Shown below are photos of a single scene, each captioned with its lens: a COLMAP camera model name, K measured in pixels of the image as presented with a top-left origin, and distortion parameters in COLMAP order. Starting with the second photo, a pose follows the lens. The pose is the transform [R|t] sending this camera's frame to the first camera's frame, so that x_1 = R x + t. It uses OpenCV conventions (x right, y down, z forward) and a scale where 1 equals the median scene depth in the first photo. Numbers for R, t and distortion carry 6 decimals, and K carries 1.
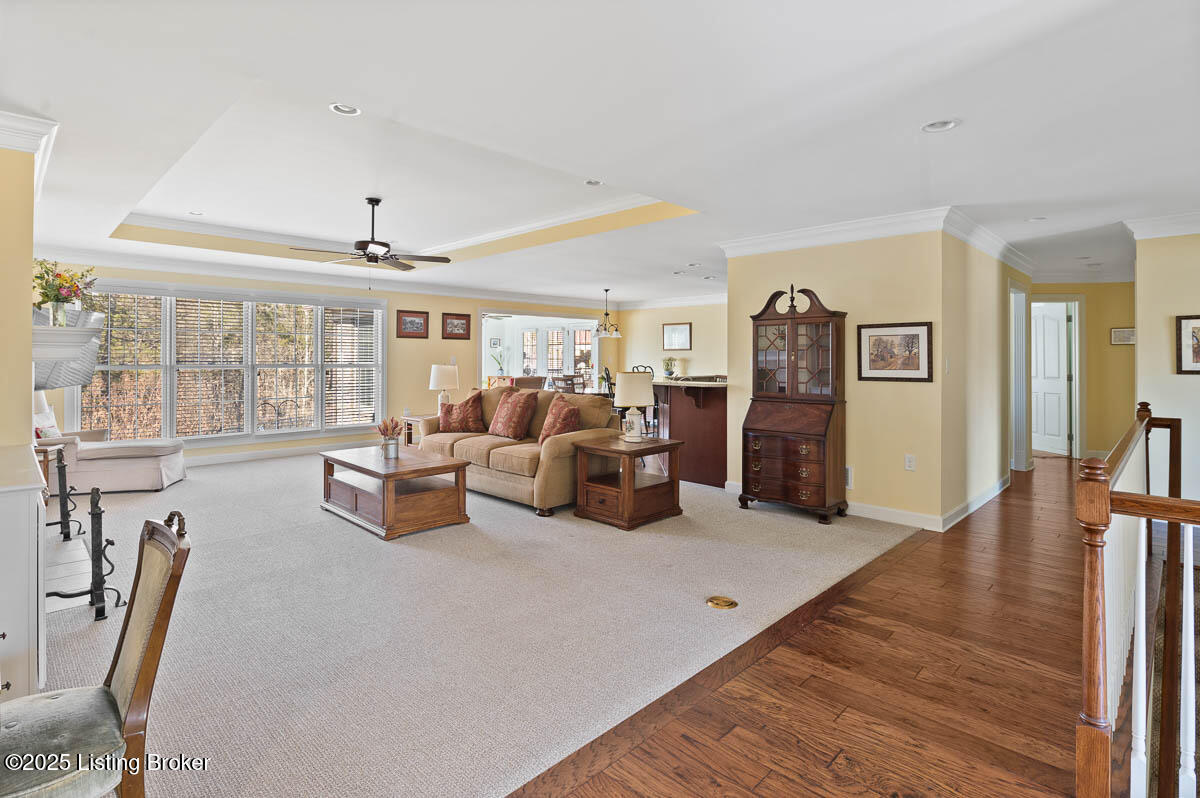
lens RADIAL K [[602.7, 0, 607.6], [0, 602.7, 358.0], [0, 0, 1]] dist [-0.013385, -0.000134]
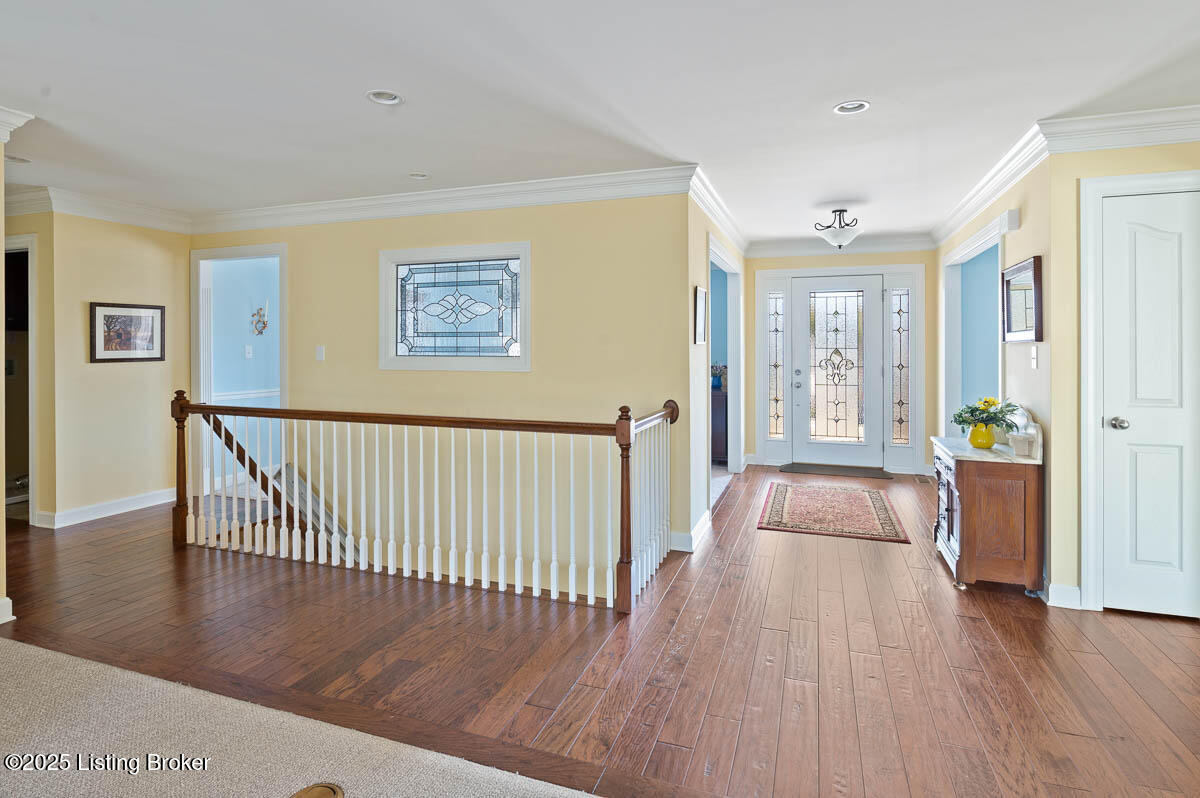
lens RADIAL K [[602.7, 0, 607.6], [0, 602.7, 358.0], [0, 0, 1]] dist [-0.013385, -0.000134]
pose [[-0.421088, -0.014730, 0.906900, -0.399258], [-0.003536, 0.999887, 0.014598, 0.003211], [-0.907013, 0.002940, -0.421093, 0.996844]]
